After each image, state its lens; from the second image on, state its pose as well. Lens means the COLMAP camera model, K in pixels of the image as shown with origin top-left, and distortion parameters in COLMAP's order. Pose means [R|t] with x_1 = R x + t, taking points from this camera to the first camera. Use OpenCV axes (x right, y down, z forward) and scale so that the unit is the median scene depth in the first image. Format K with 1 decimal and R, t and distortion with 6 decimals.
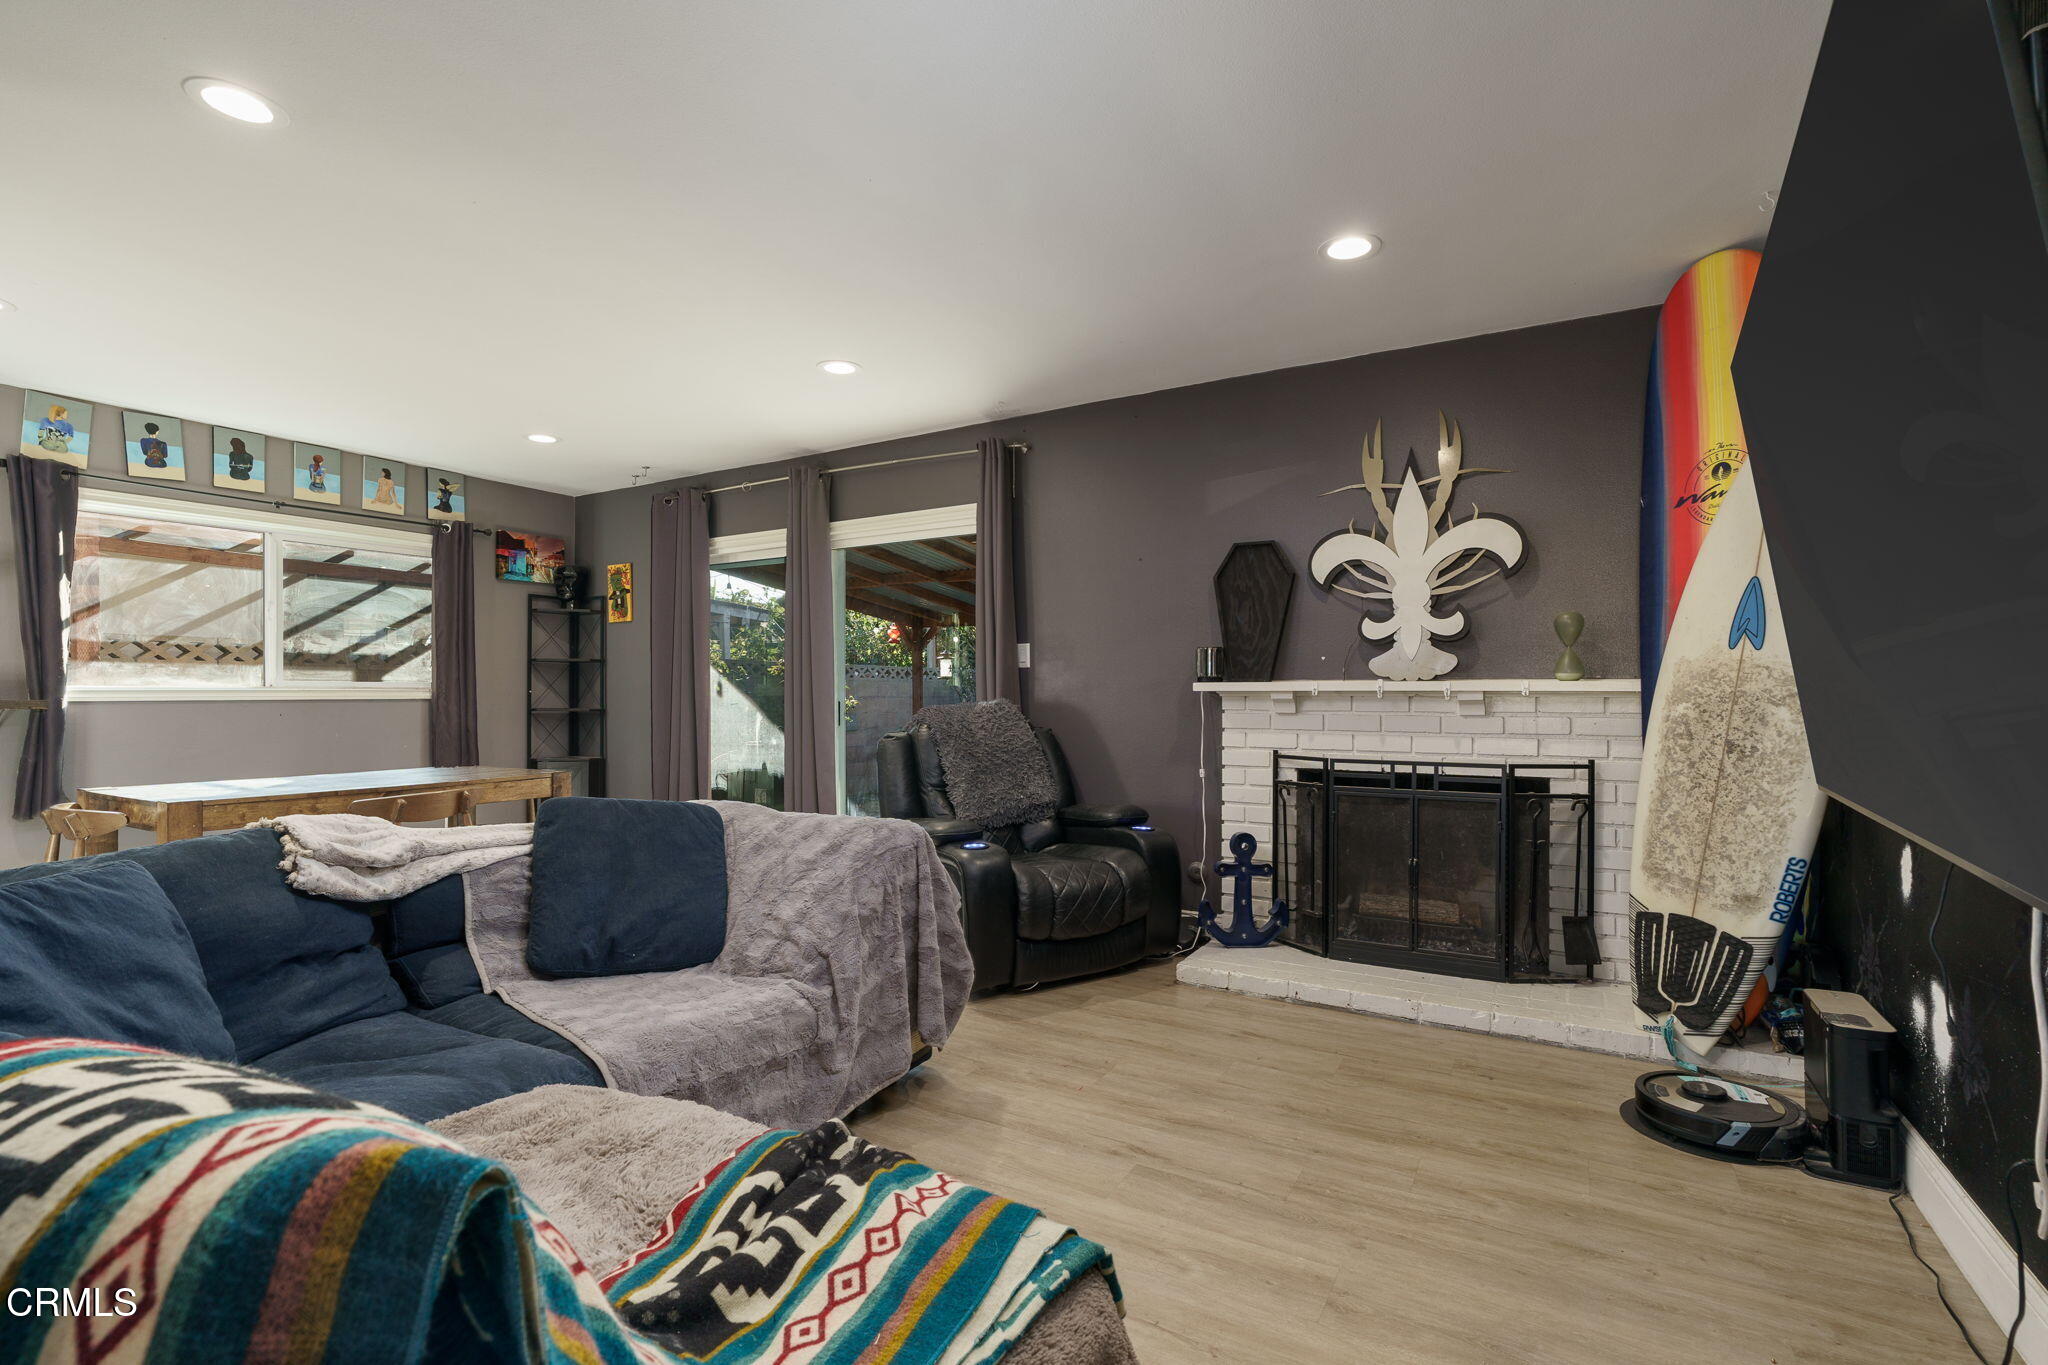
lens RADIAL K [[938.1, 0, 1029.7], [0, 938.1, 691.7], [0, 0, 1]] dist [-0.019675, 0.007115]
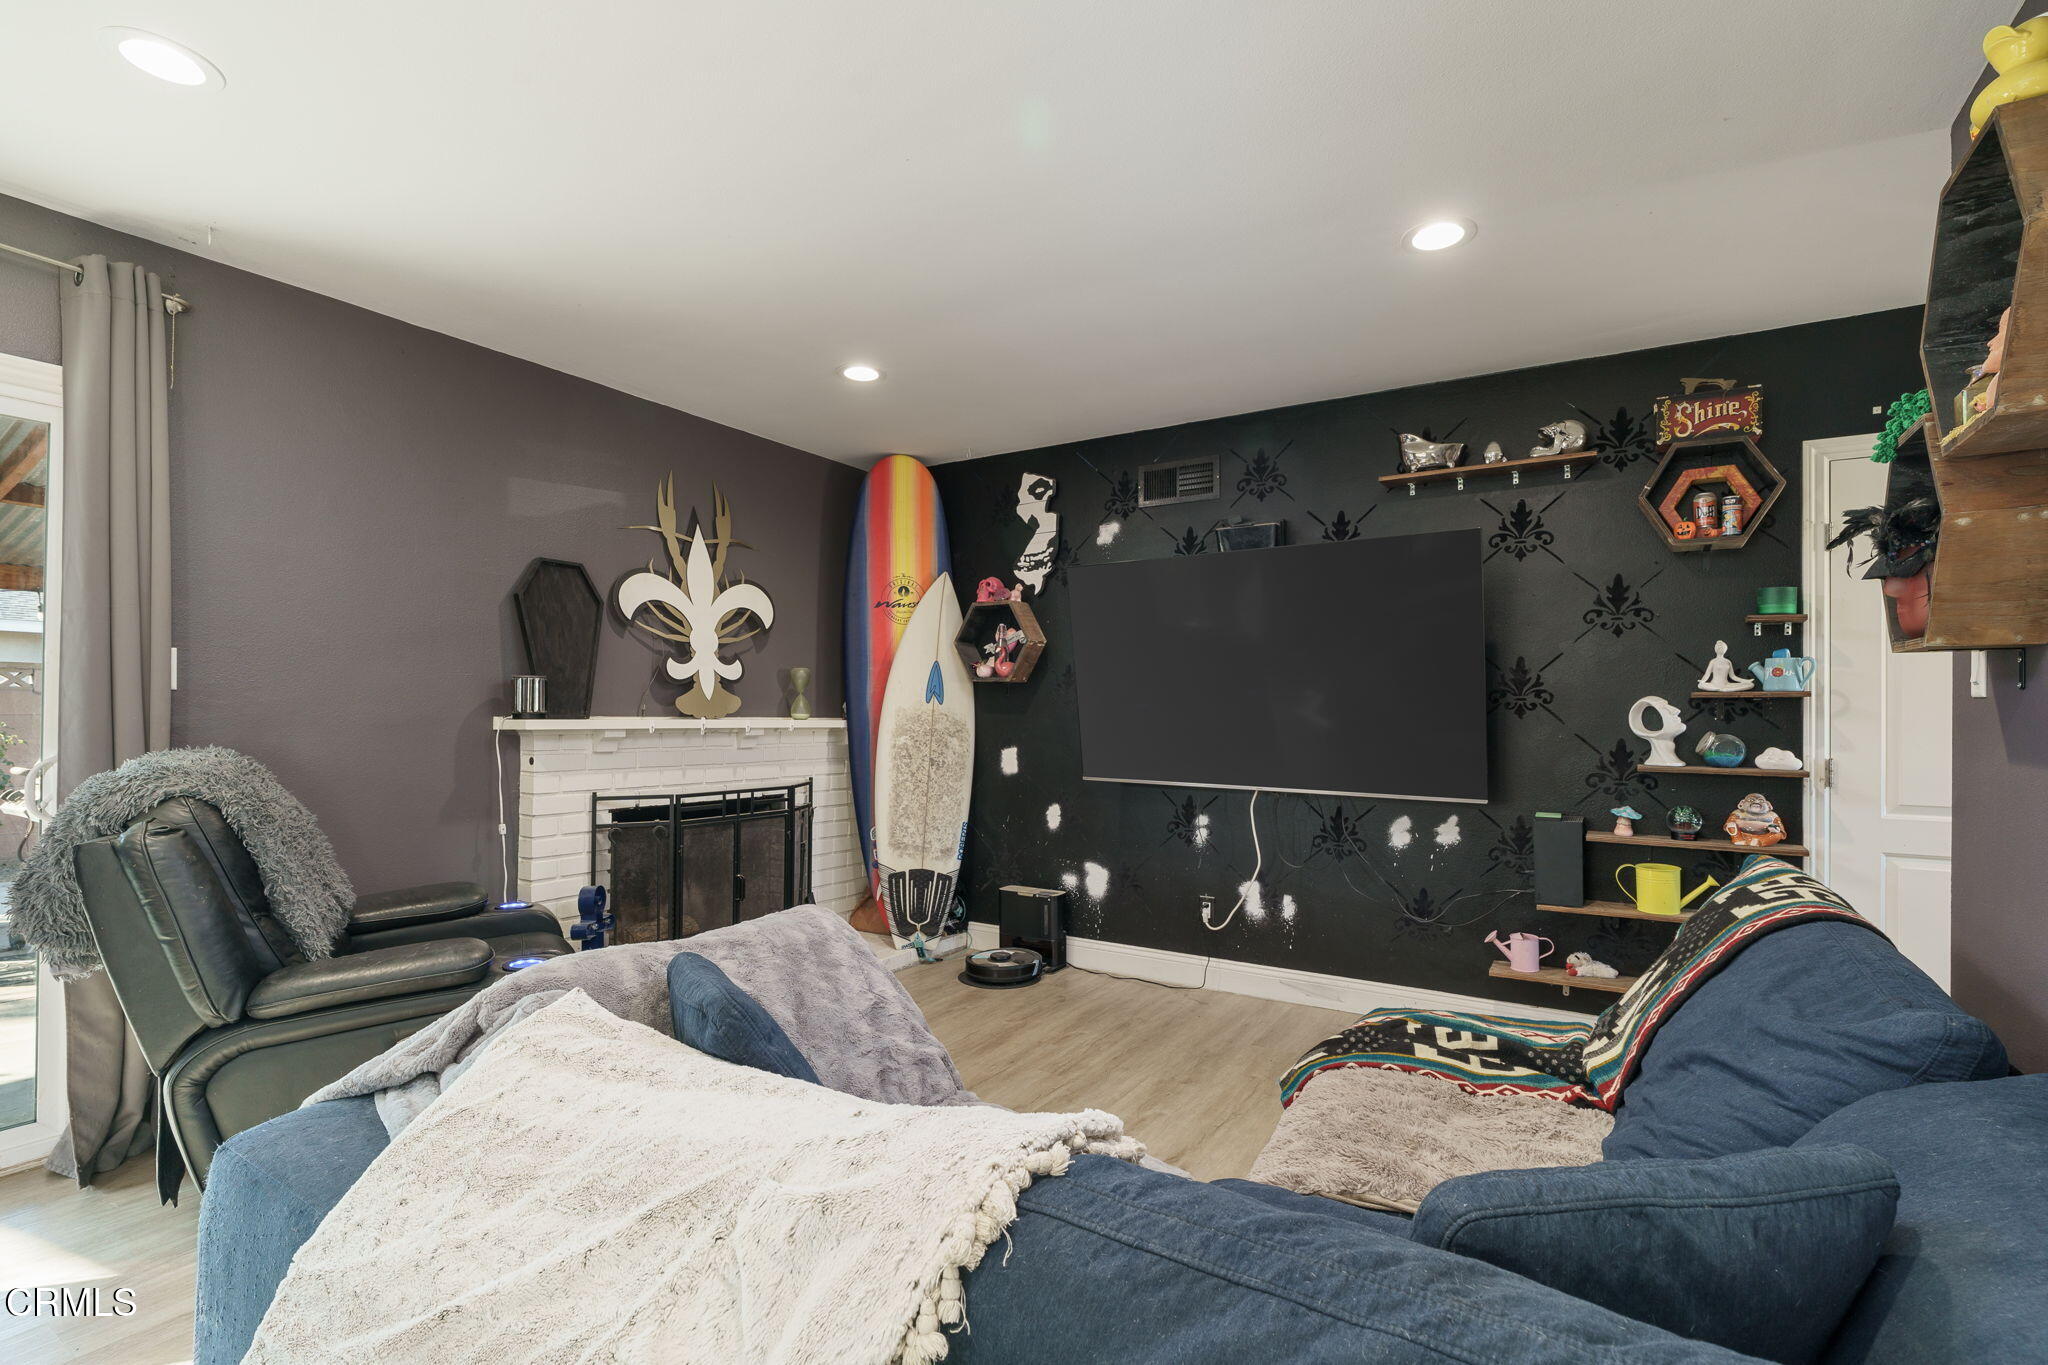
lens RADIAL K [[938.1, 0, 1029.7], [0, 938.1, 691.7], [0, 0, 1]] dist [-0.019675, 0.007115]
pose [[0.031396, 0.024176, 0.999215, -0.706679], [-0.012220, 0.999642, -0.023802, -0.022024], [-0.999432, -0.011463, 0.031680, 0.589649]]
